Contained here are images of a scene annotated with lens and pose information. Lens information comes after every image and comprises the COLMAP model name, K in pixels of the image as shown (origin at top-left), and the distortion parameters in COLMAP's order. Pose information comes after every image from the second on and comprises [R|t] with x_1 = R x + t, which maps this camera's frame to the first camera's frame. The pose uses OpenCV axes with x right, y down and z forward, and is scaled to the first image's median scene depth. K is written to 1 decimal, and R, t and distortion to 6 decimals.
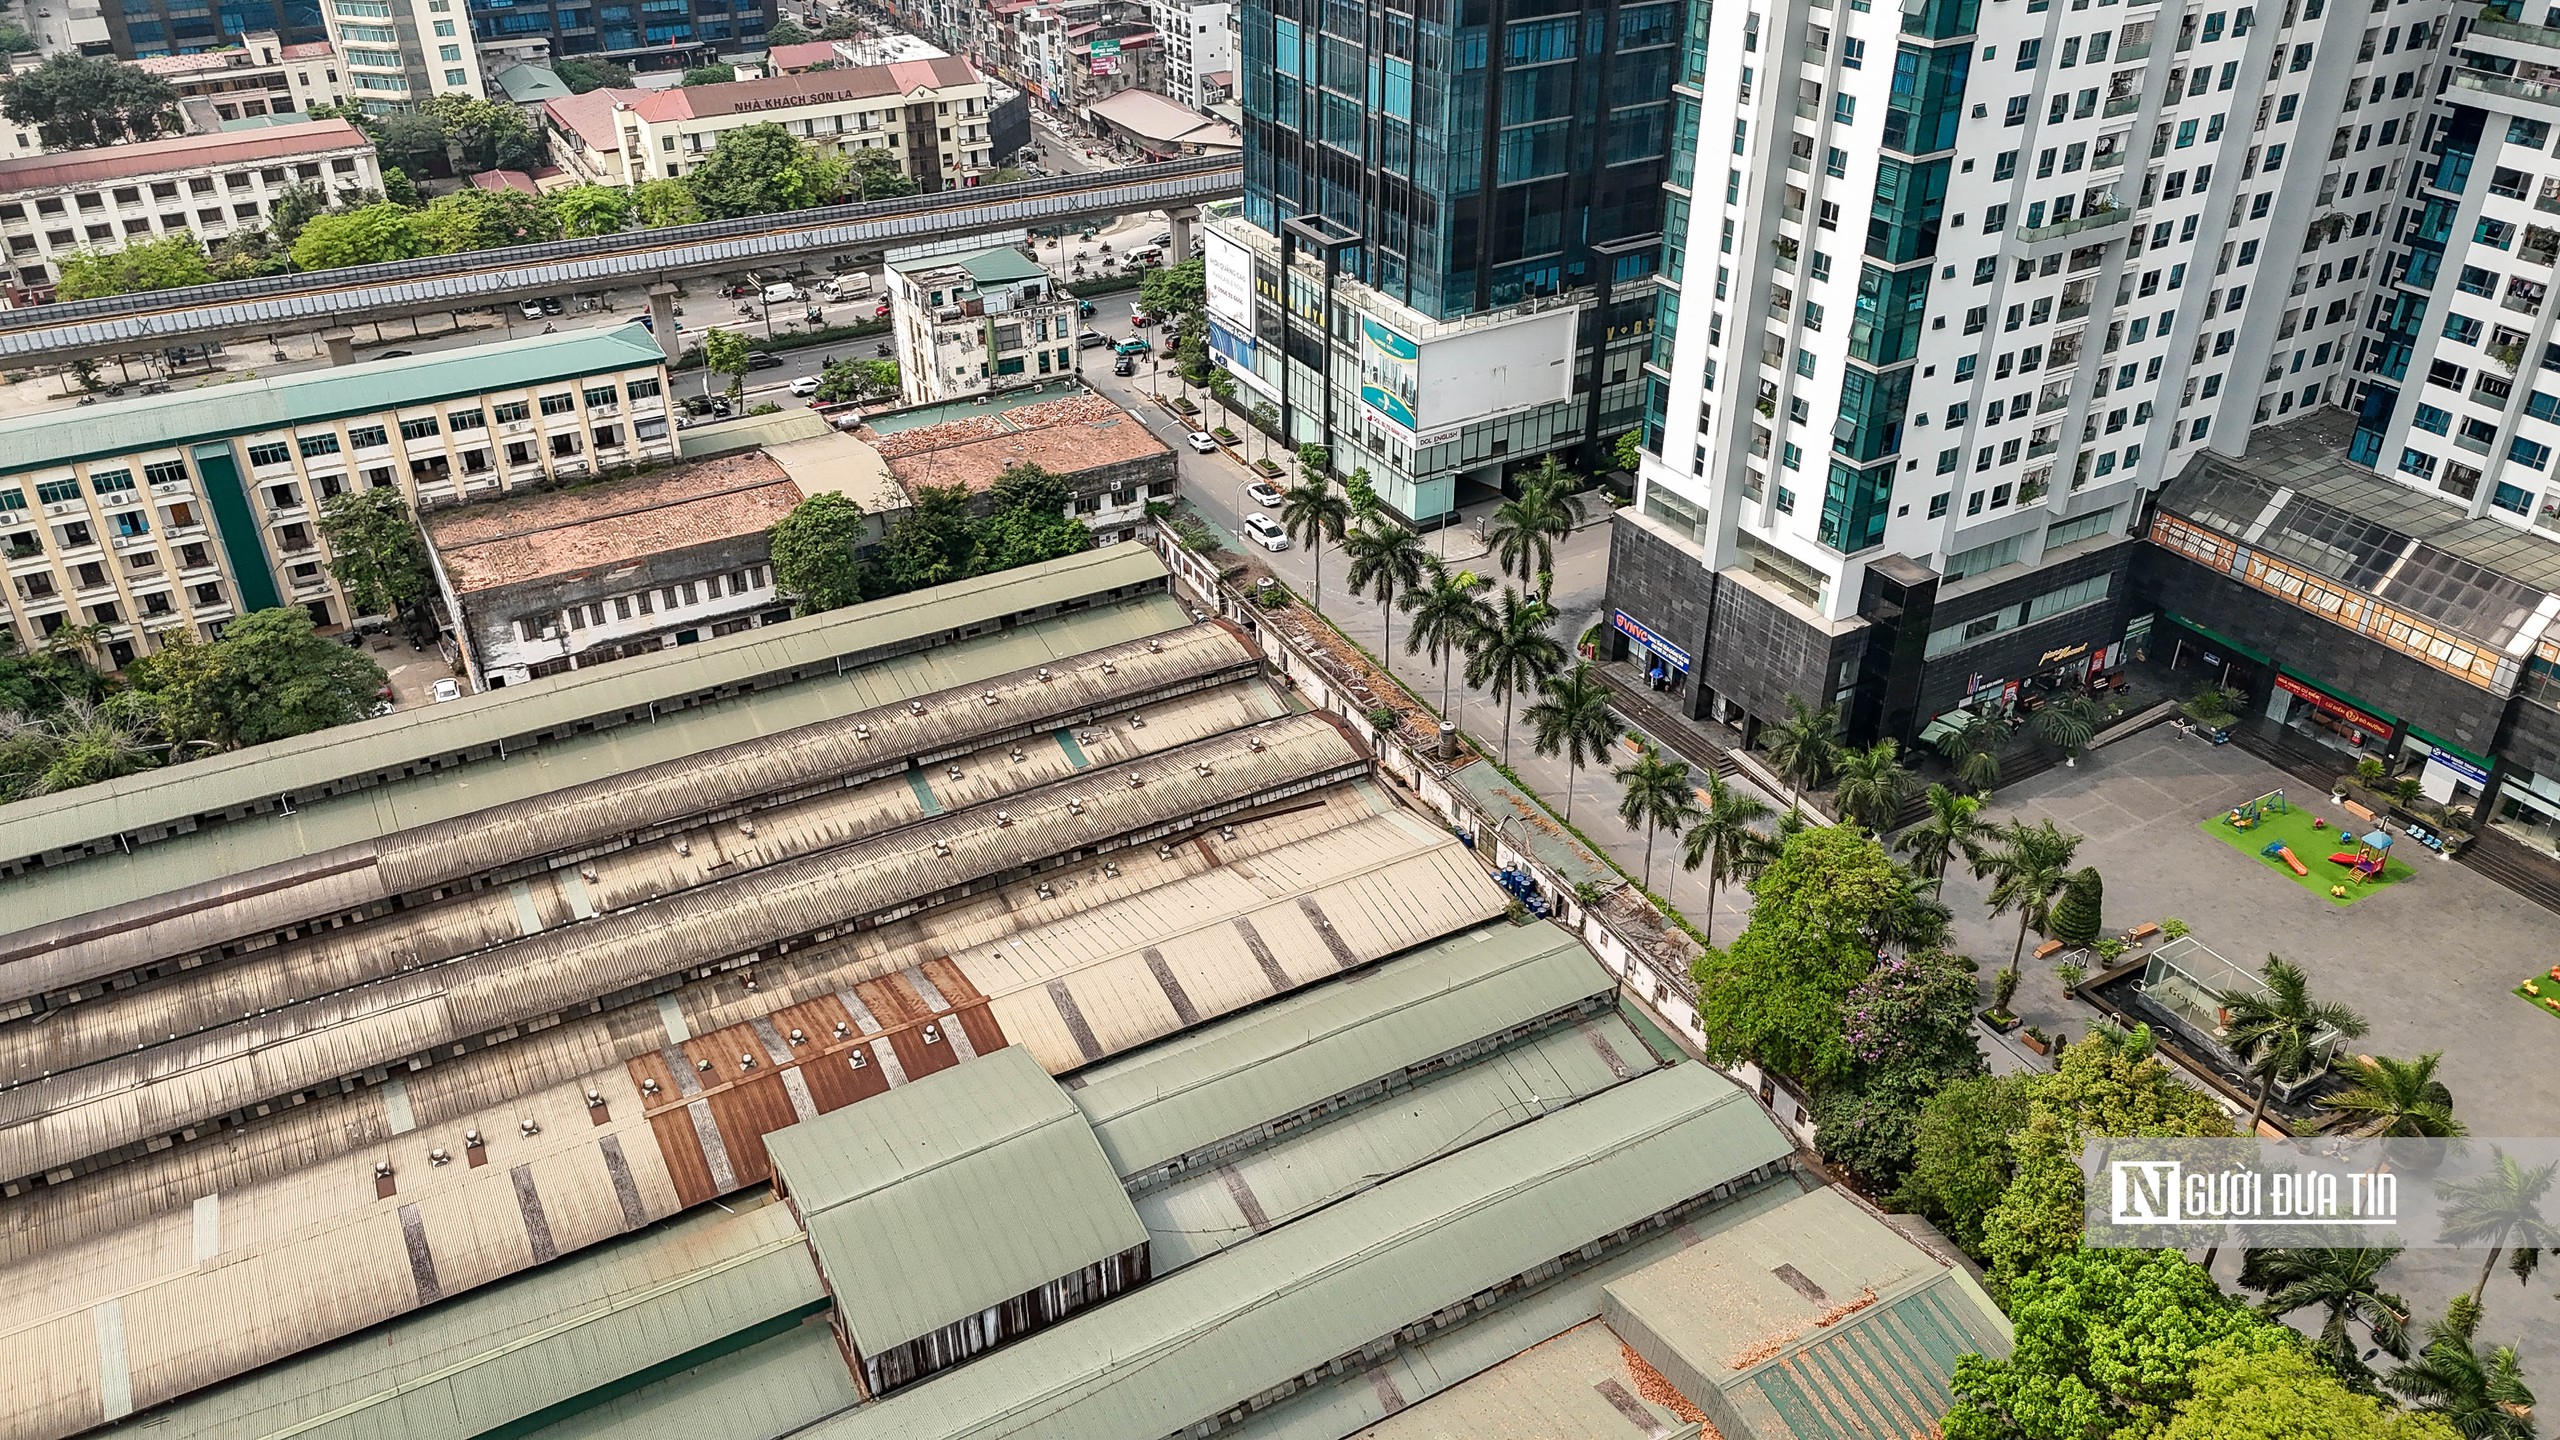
lens RADIAL K [[1892.7, 0, 1280.0], [0, 1892.7, 720.0], [0, 0, 1]] dist [0.045327, -0.012036]
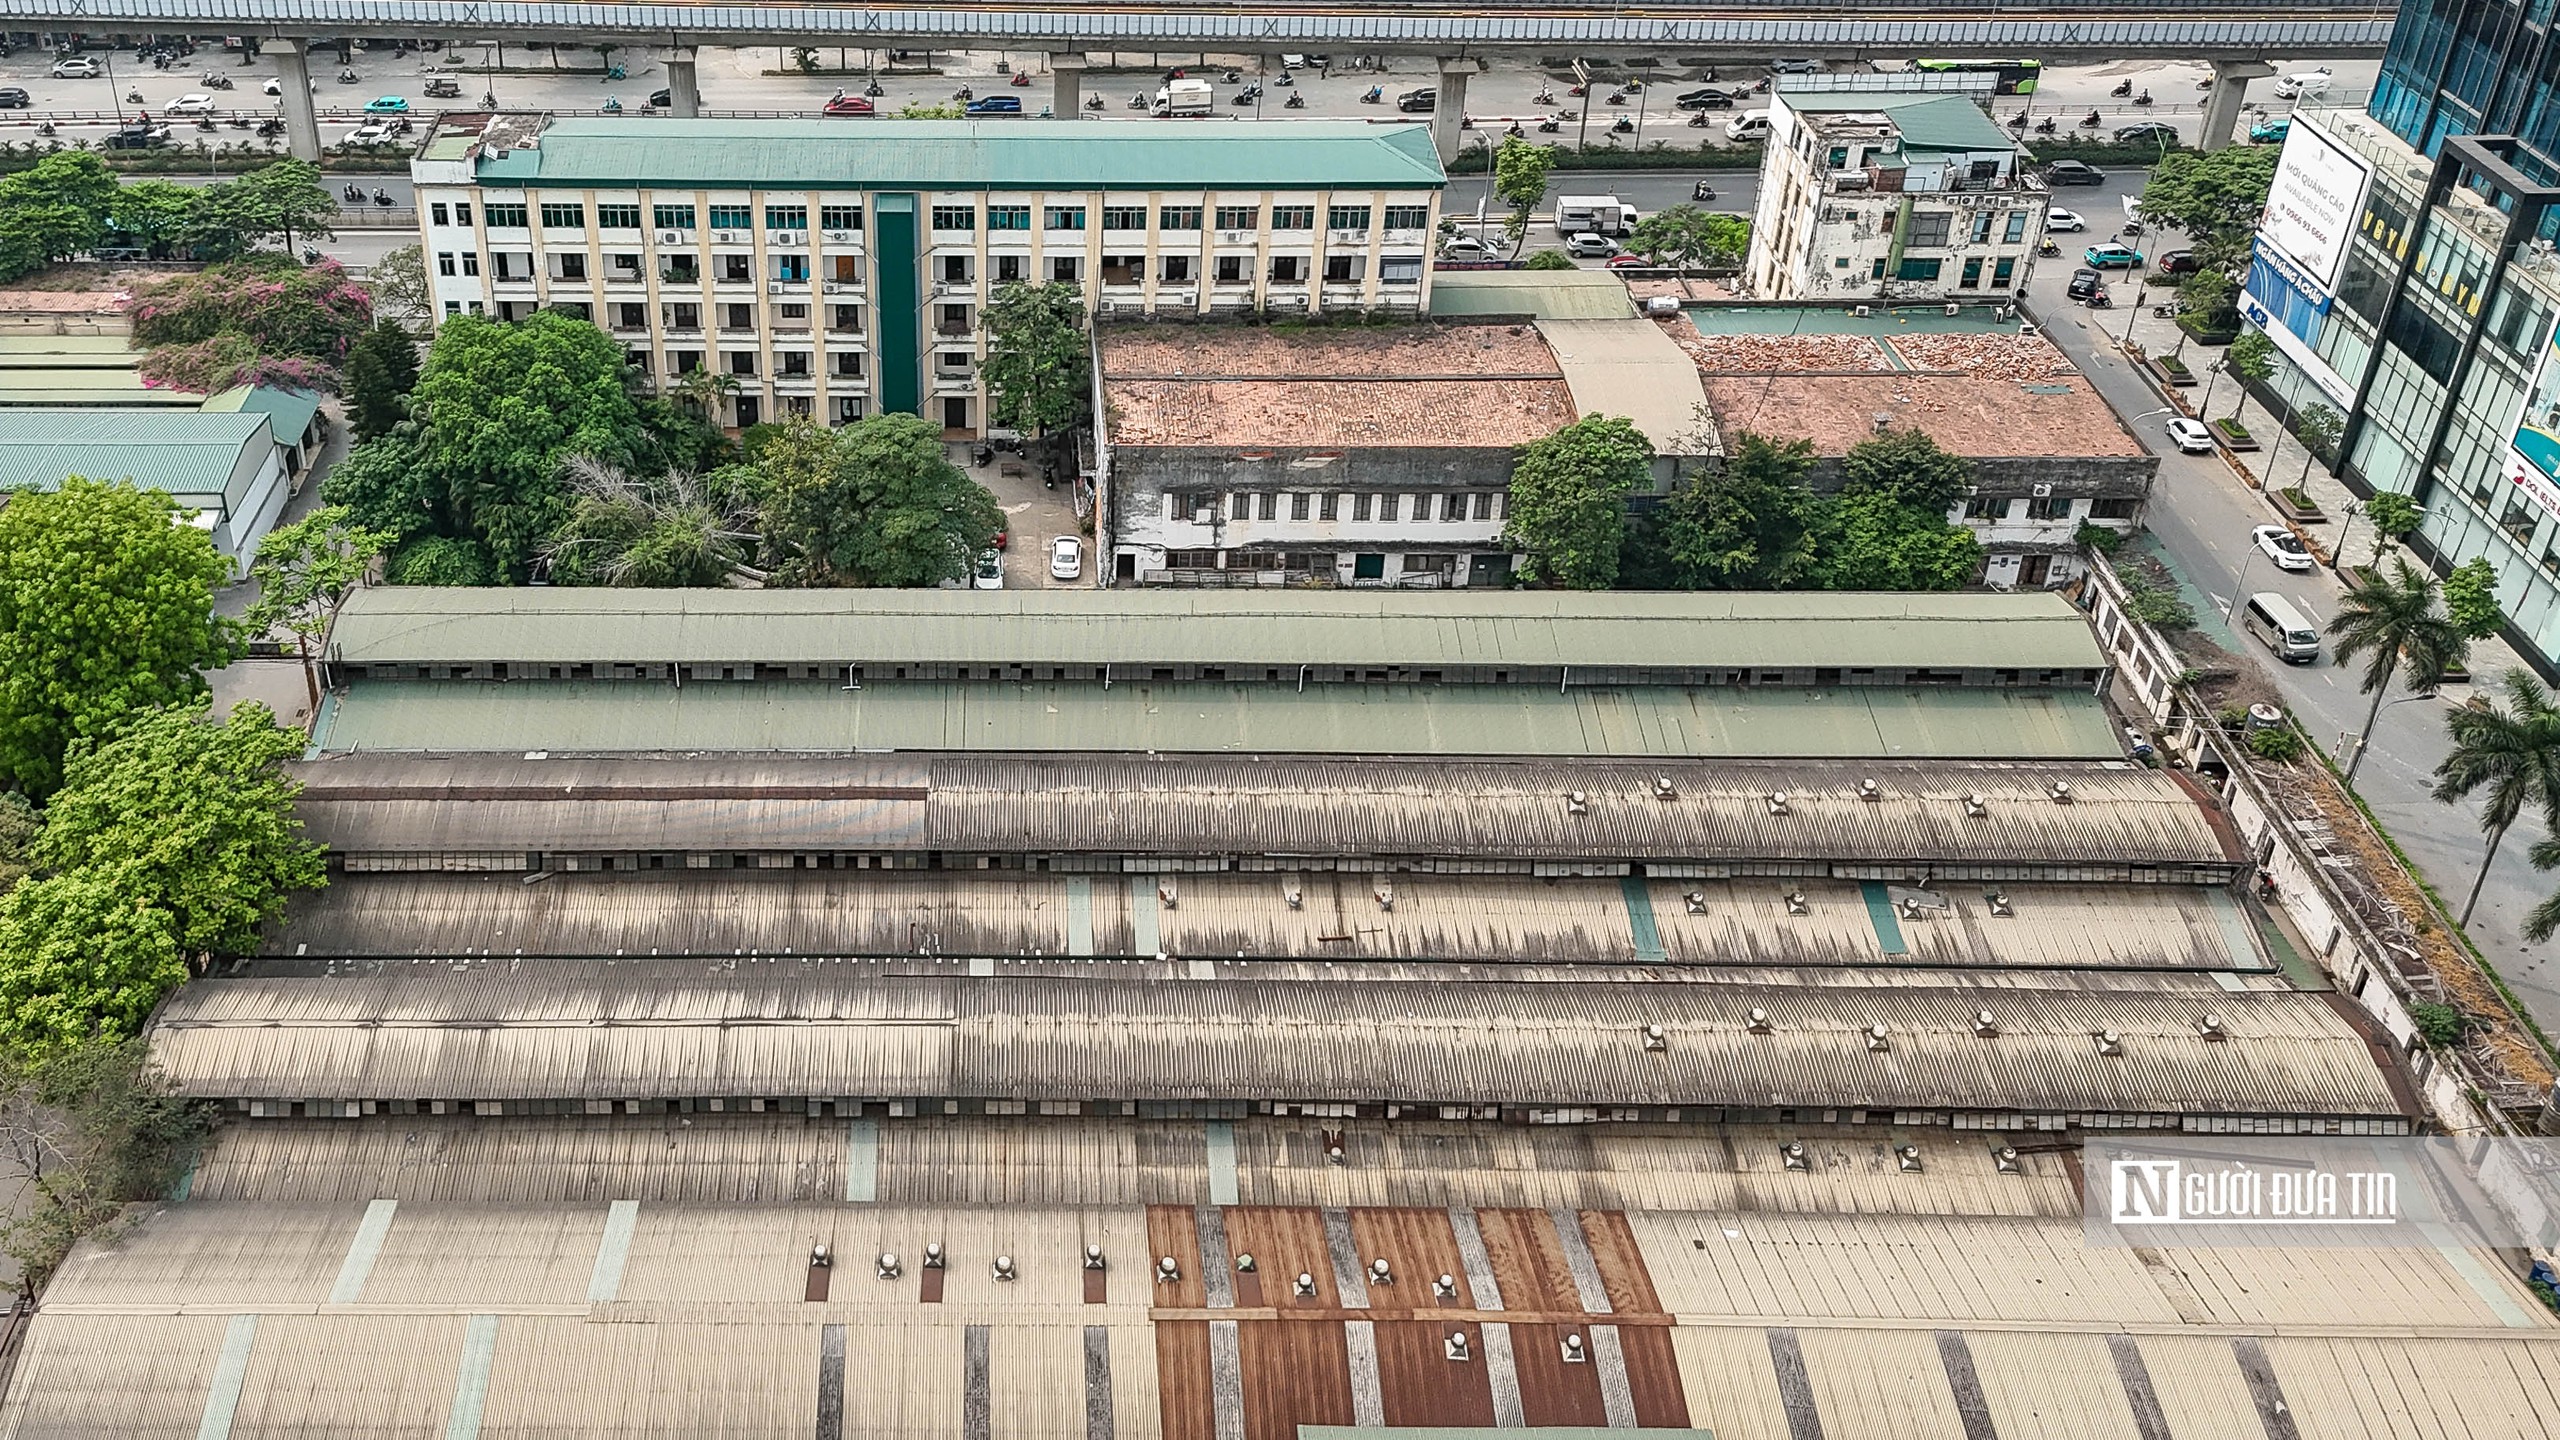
lens RADIAL K [[2387.7, 0, 973.7], [0, 2387.7, 541.7], [0, 0, 1]] dist [0.084583, -0.066595]
pose [[0.868524, 0.256735, -0.423973, -0.053207], [-0.259321, 0.964351, 0.052729, -0.060618], [0.422397, 0.064148, 0.904138, 0.092474]]
